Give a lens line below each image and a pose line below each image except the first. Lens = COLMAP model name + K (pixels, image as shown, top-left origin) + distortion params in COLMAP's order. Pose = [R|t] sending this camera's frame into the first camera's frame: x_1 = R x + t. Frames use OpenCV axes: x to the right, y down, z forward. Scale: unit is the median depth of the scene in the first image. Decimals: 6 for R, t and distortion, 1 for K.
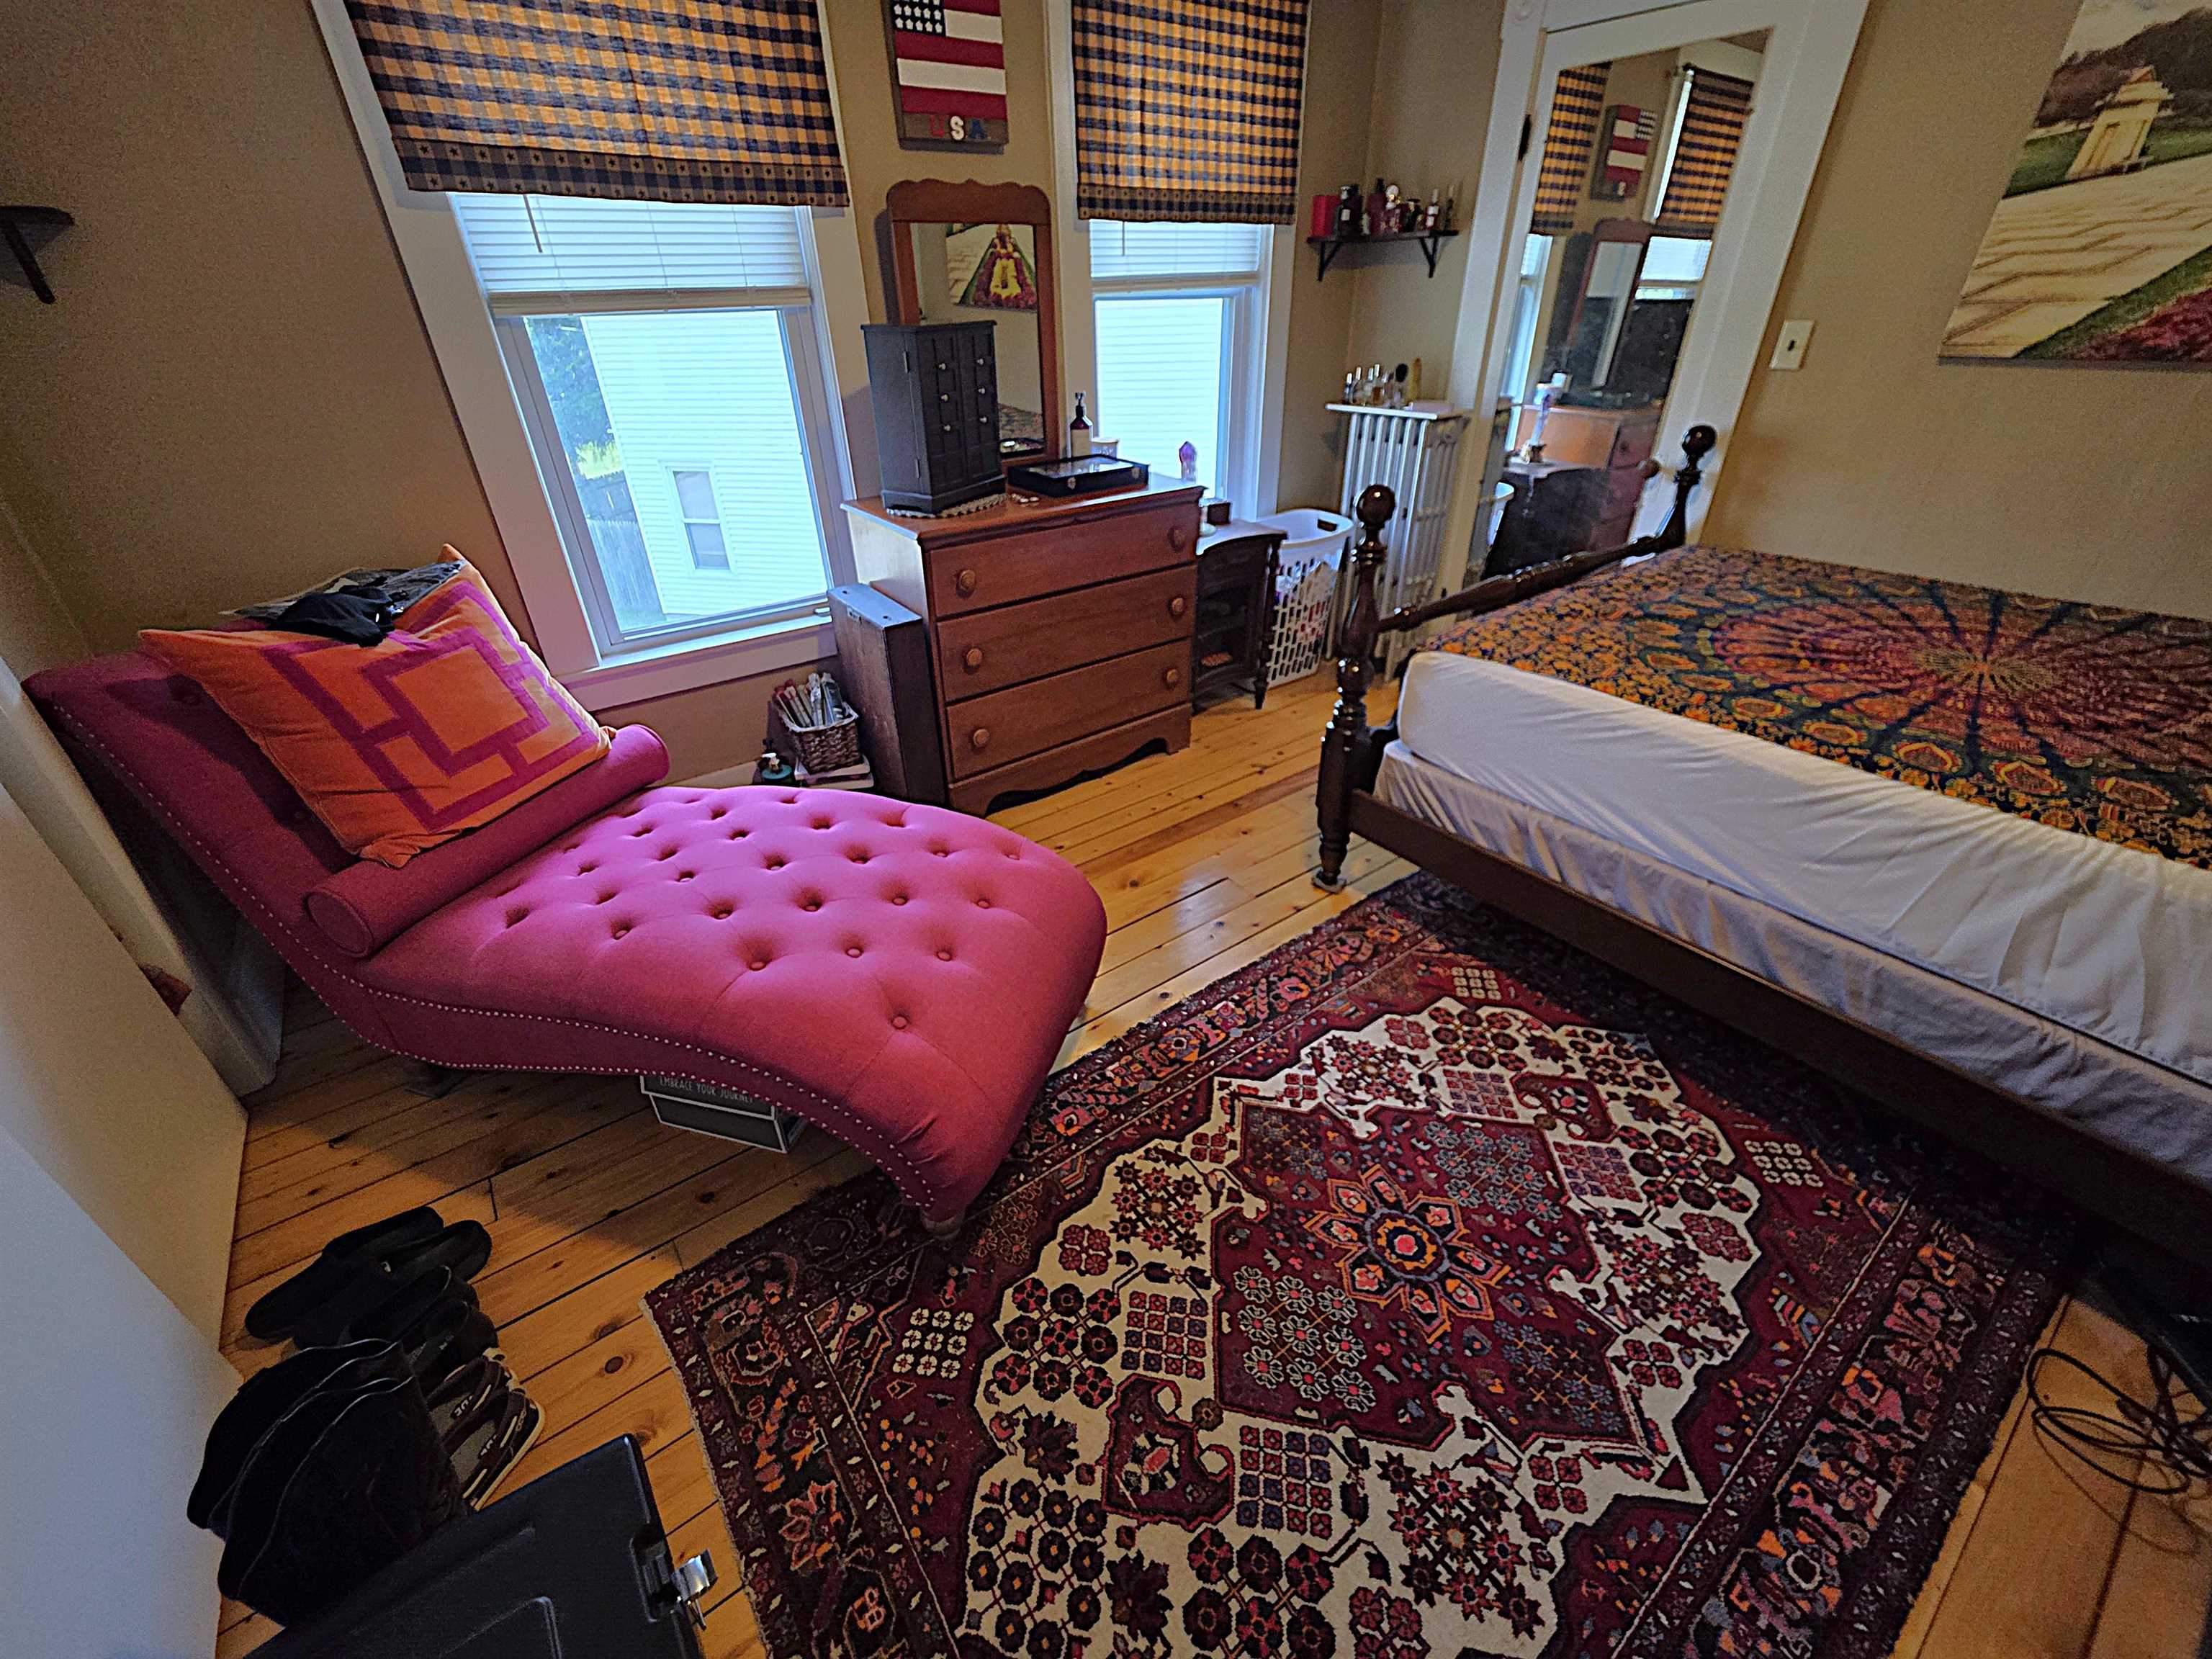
lens RADIAL K [[896.2, 0, 1102.0], [0, 896.2, 832.9], [0, 0, 1]] dist [0.001631, -0.000766]
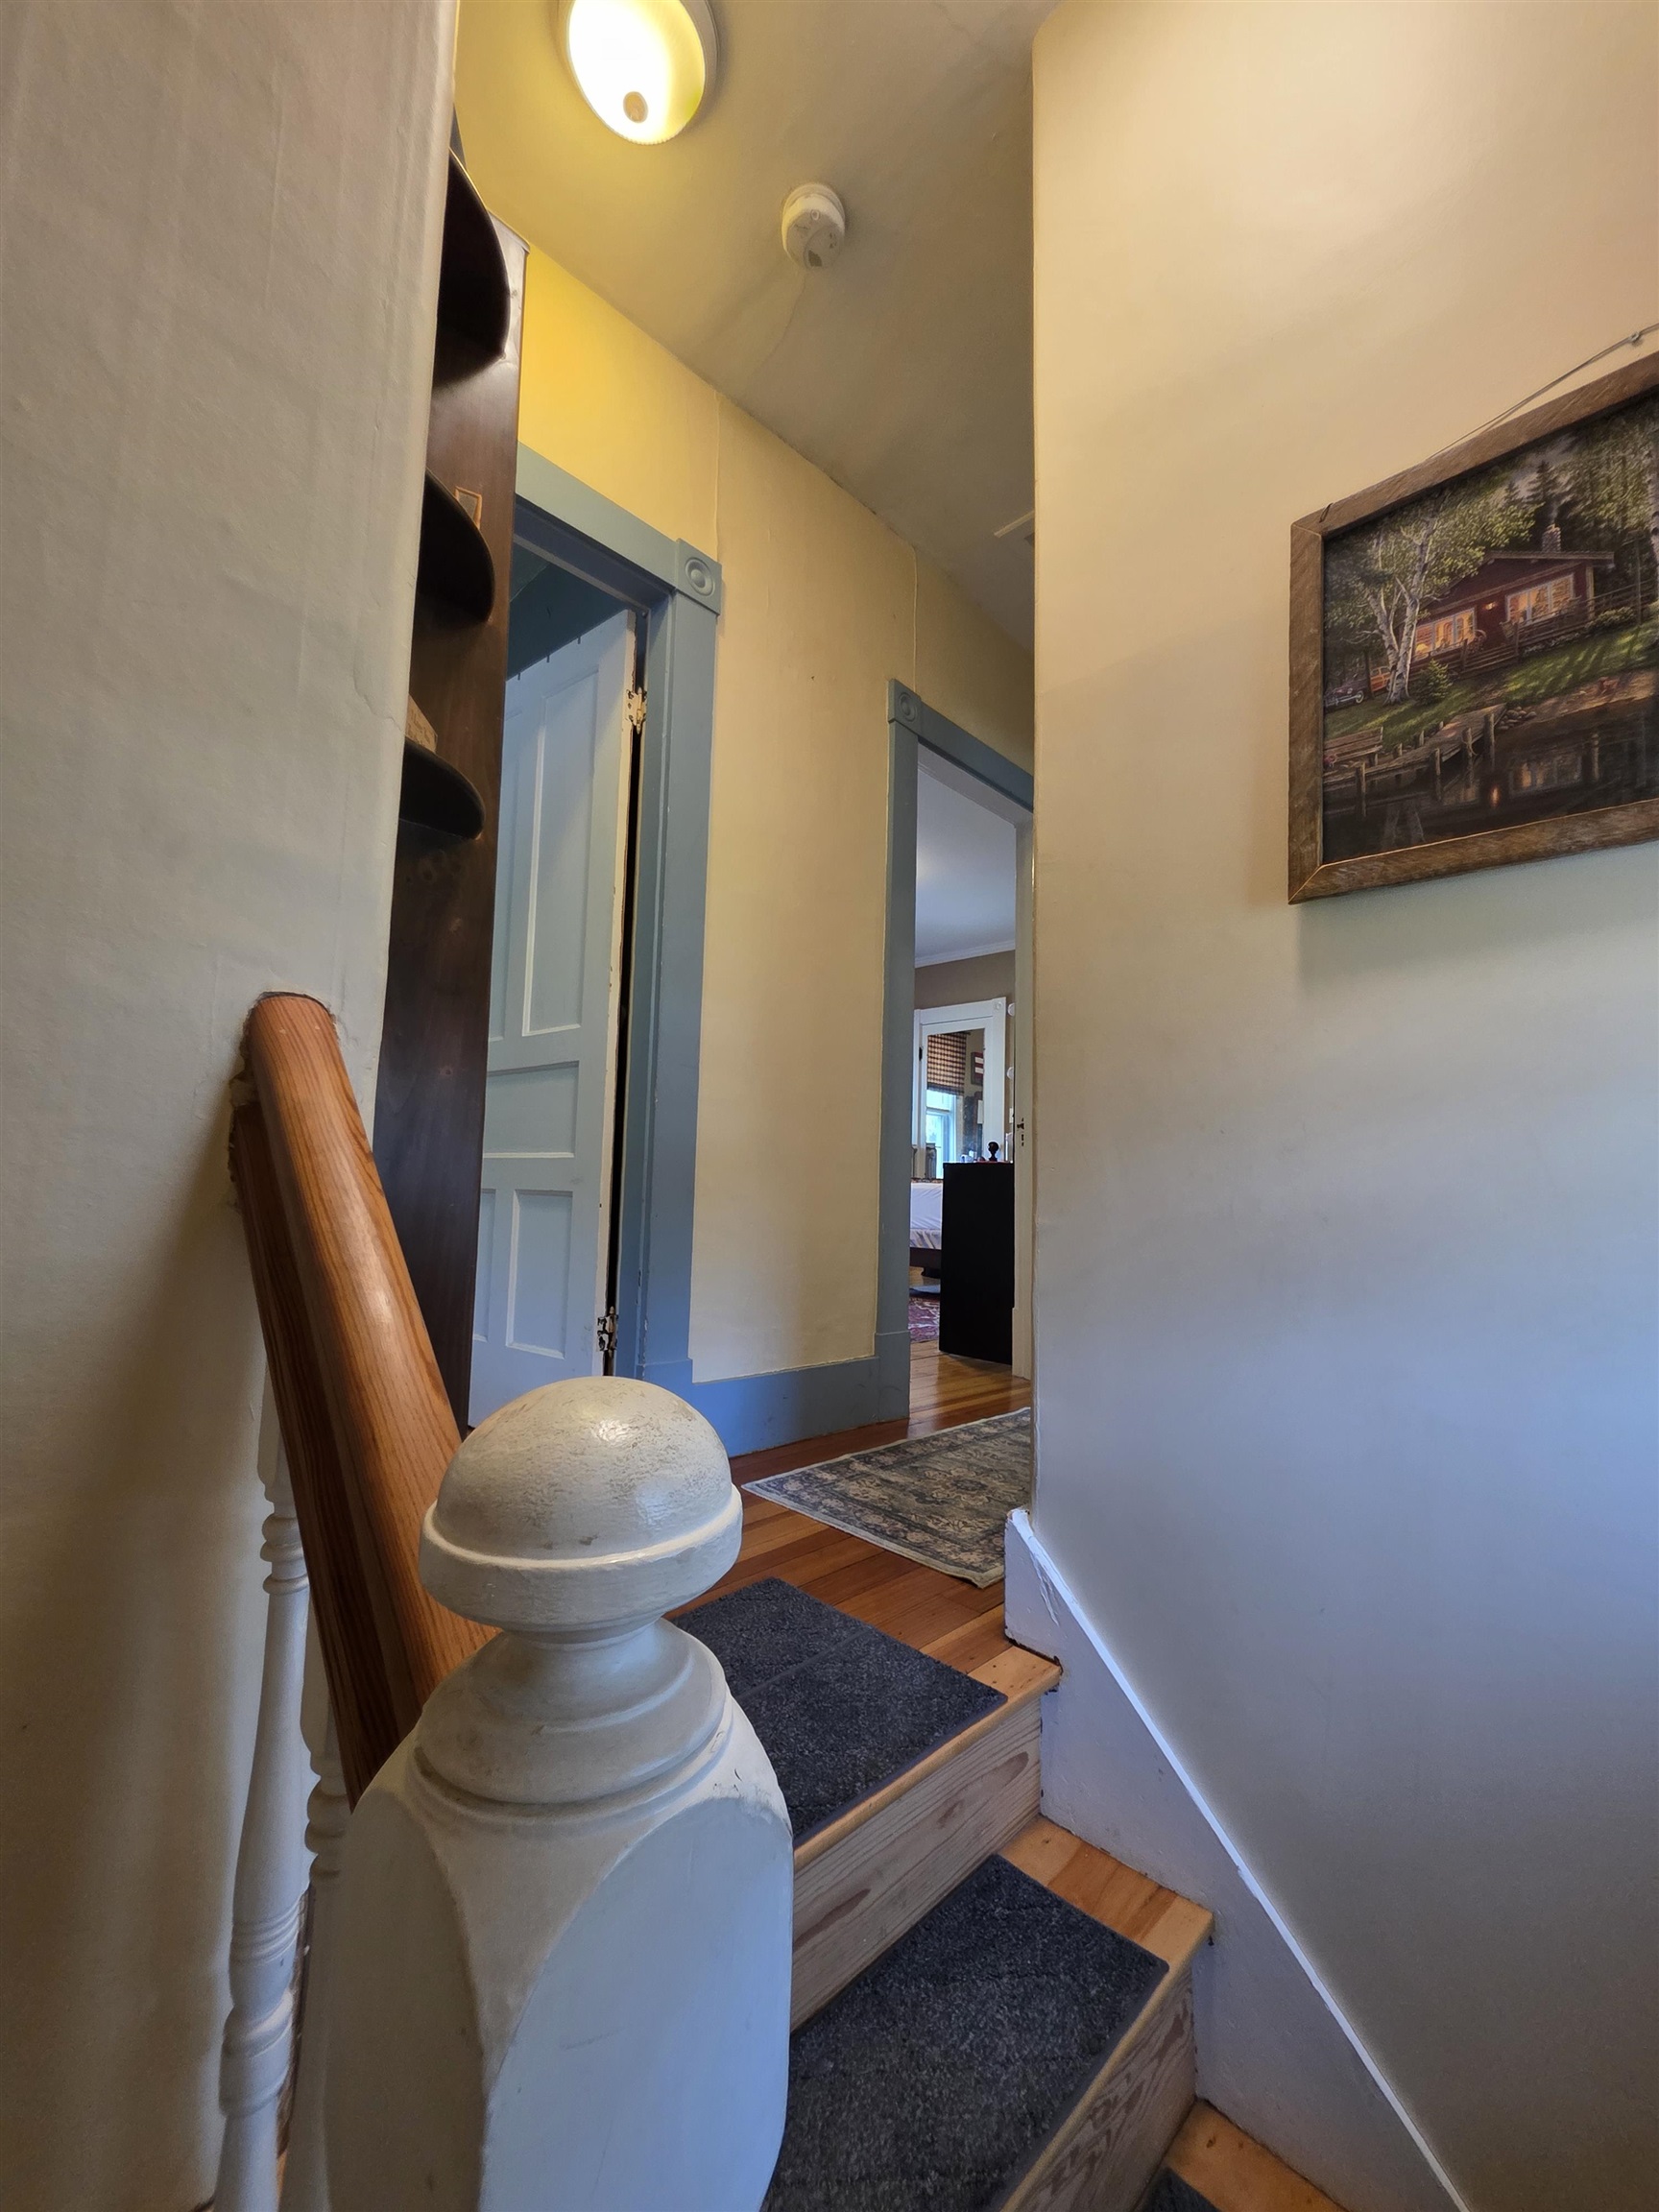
lens RADIAL K [[879.4, 0, 824.0], [0, 879.4, 1106.3], [0, 0, 1]] dist [0.001501, -0.000562]
pose [[0.989783, 0.059749, 0.129461, -0.234644], [0.027421, 0.811253, -0.584052, 1.384560], [-0.139922, 0.581635, 0.801326, -1.534655]]
